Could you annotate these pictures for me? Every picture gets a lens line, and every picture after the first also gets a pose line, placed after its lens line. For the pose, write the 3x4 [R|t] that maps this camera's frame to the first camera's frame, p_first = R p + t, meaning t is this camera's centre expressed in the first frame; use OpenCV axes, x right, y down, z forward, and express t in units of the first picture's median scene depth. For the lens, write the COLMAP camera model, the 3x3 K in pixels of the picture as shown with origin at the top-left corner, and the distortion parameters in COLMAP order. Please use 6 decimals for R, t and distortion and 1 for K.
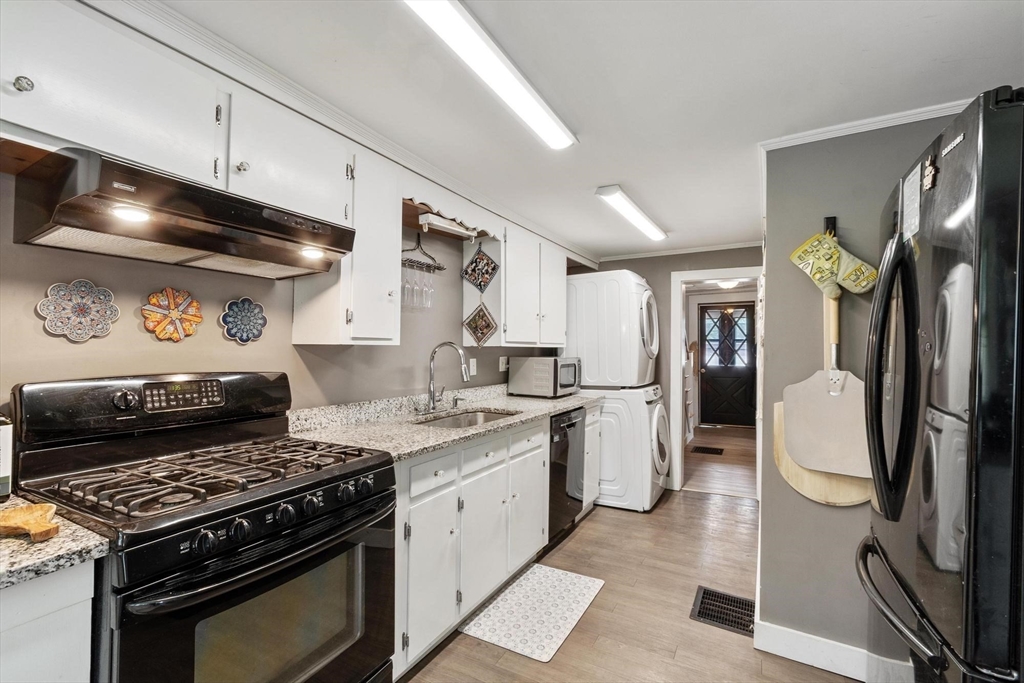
lens RADIAL K [[446.2, 0, 509.3], [0, 446.2, 336.2], [0, 0, 1]] dist [0.001539, -0.000093]
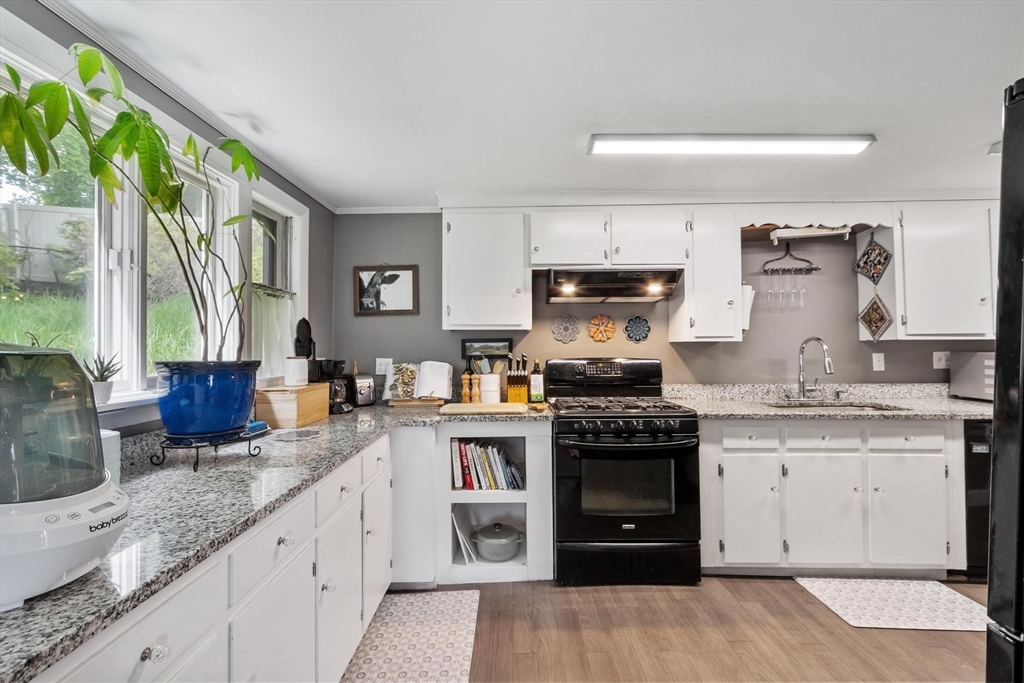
lens RADIAL K [[446.2, 0, 509.3], [0, 446.2, 336.2], [0, 0, 1]] dist [0.001539, -0.000093]
pose [[0.475269, -0.030983, -0.879295, 0.452720], [0.033645, 0.999289, -0.017026, 0.003964], [0.879197, -0.021492, 0.475973, -0.171047]]
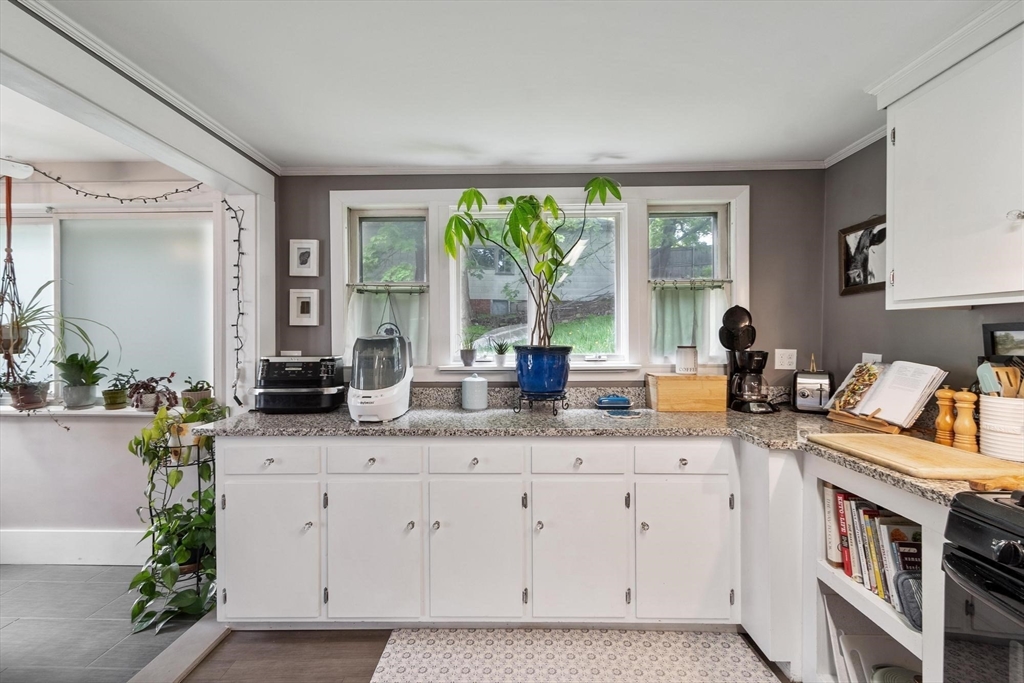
lens RADIAL K [[446.2, 0, 509.3], [0, 446.2, 336.2], [0, 0, 1]] dist [0.001539, -0.000093]
pose [[-0.879639, -0.005216, -0.475613, 0.234951], [0.006635, 0.999708, -0.023235, 0.013827], [0.475595, -0.023594, -0.879348, 0.483868]]
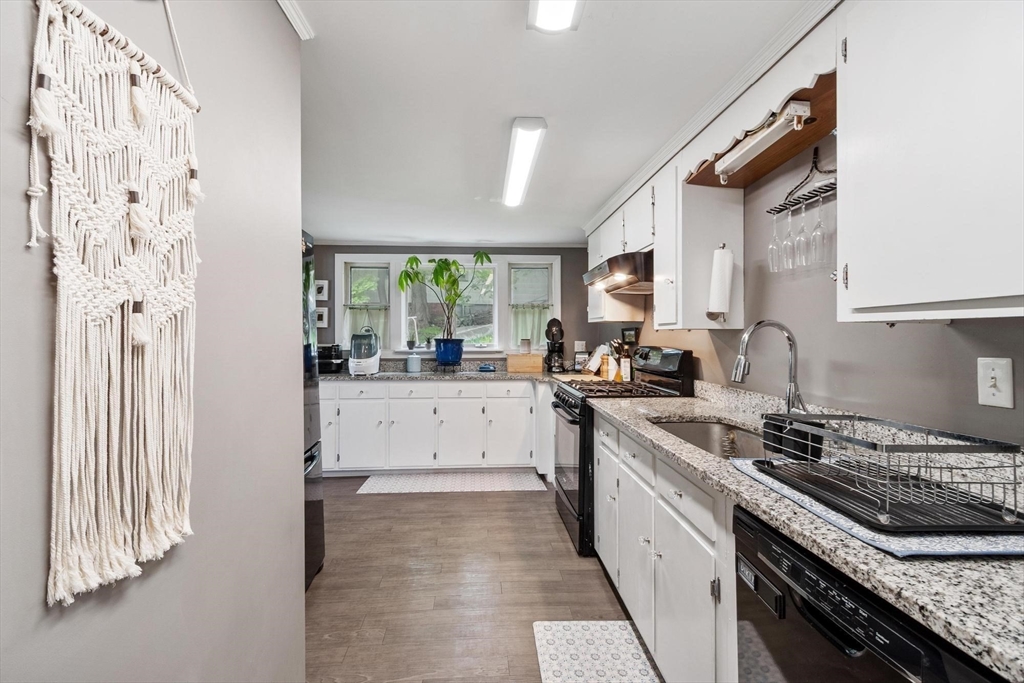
lens RADIAL K [[451.5, 0, 506.8], [0, 451.5, 326.4], [0, 0, 1]] dist [0.001363, 0.000092]
pose [[-0.840236, -0.021147, -0.541808, 0.500997], [0.005156, 0.998882, -0.046983, 0.047539], [0.542196, -0.042271, -0.839188, 1.285105]]
